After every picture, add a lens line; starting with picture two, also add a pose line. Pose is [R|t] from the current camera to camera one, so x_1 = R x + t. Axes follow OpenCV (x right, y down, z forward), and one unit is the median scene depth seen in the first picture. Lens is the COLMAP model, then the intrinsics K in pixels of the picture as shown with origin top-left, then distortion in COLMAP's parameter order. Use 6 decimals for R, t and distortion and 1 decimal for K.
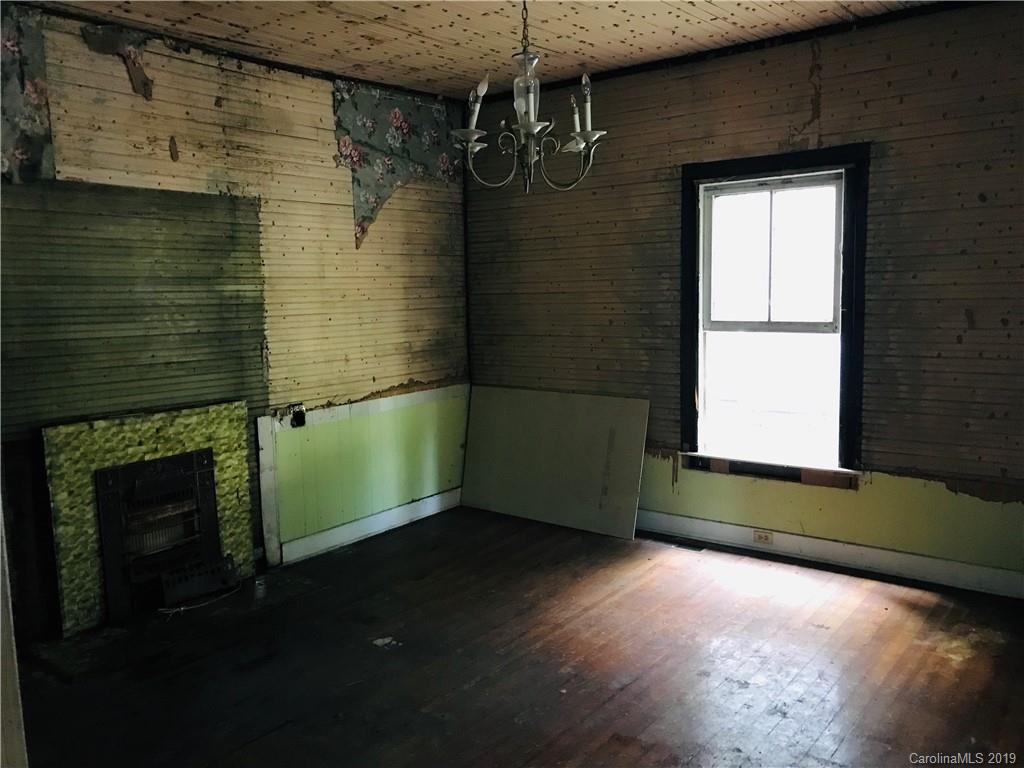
lens RADIAL K [[834.9, 0, 512.5], [0, 834.9, 381.5], [0, 0, 1]] dist [0.039419, -0.035413]
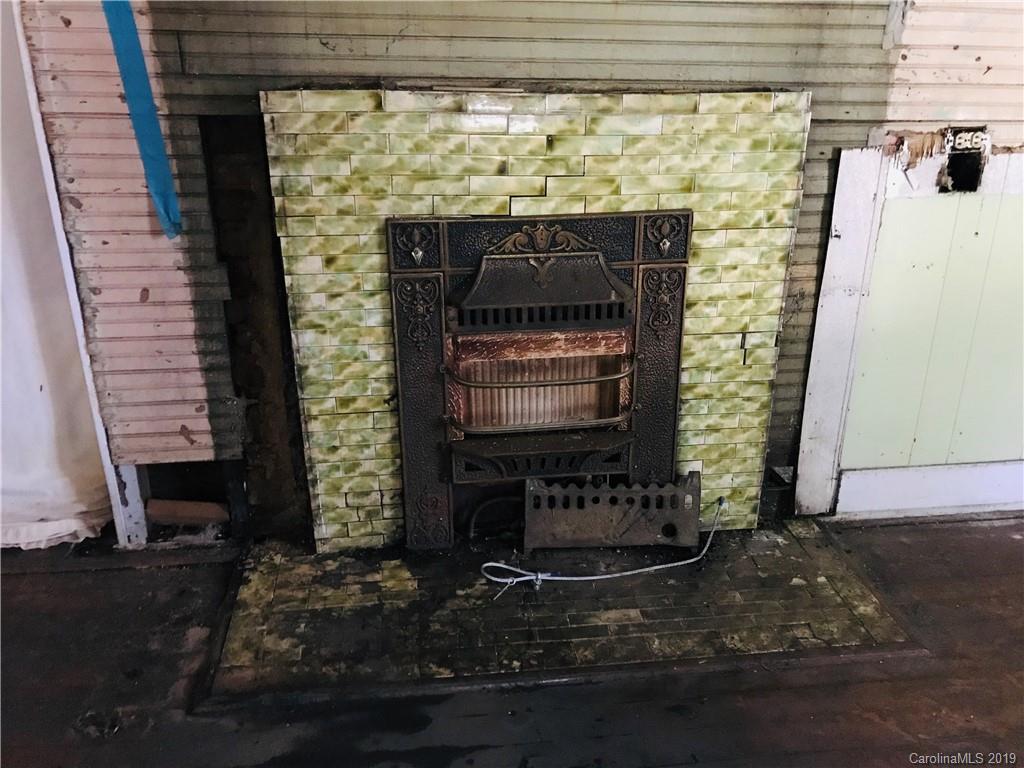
lens RADIAL K [[834.9, 0, 512.5], [0, 834.9, 381.5], [0, 0, 1]] dist [0.039419, -0.035413]
pose [[0.702246, 0.280060, -0.654536, -0.146986], [-0.101171, 0.949303, 0.297638, 0.048891], [0.704710, -0.142794, 0.694978, 0.684243]]
